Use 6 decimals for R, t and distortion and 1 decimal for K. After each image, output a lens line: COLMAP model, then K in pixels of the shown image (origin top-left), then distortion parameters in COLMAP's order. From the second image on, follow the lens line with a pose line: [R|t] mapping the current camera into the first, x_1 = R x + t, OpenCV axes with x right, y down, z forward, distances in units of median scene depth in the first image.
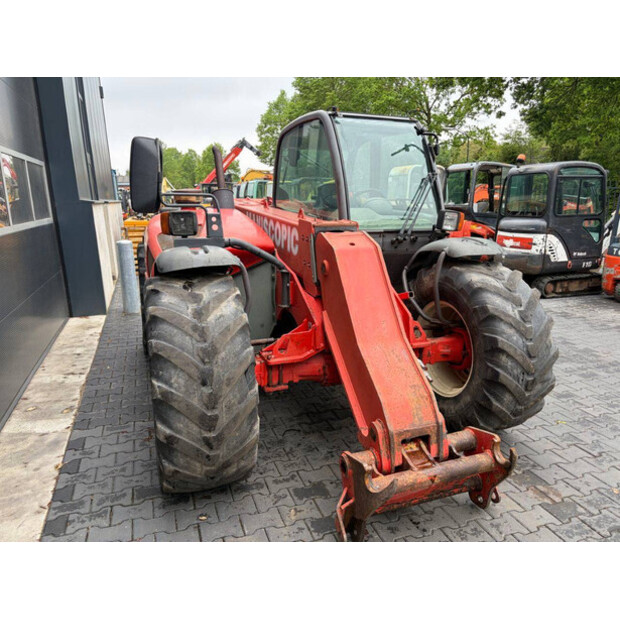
lens RADIAL K [[465.8, 0, 310.8], [0, 465.8, 309.3], [0, 0, 1]] dist [0.044784, -0.045025]
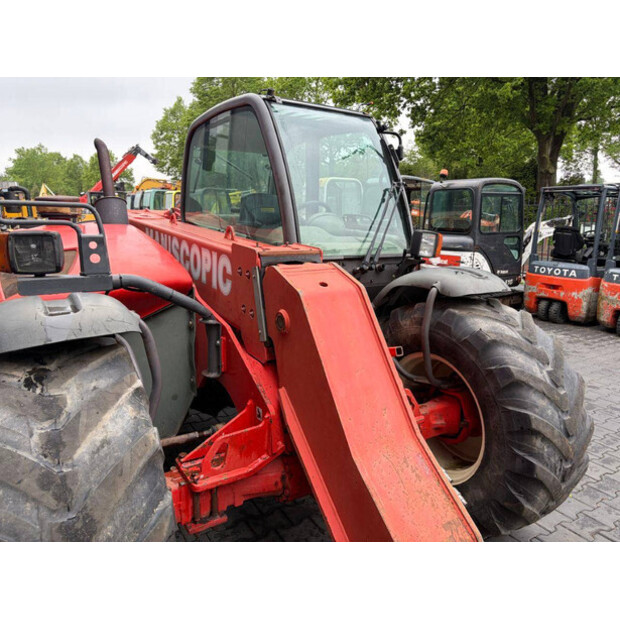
lens RADIAL K [[465.8, 0, 312.6], [0, 465.8, 304.8], [0, 0, 1]] dist [0.044784, -0.045025]
pose [[0.977953, -0.026845, 0.207095, -0.052139], [0.034034, 0.998933, -0.031228, -0.079412], [-0.206035, 0.037588, 0.977822, 0.321053]]
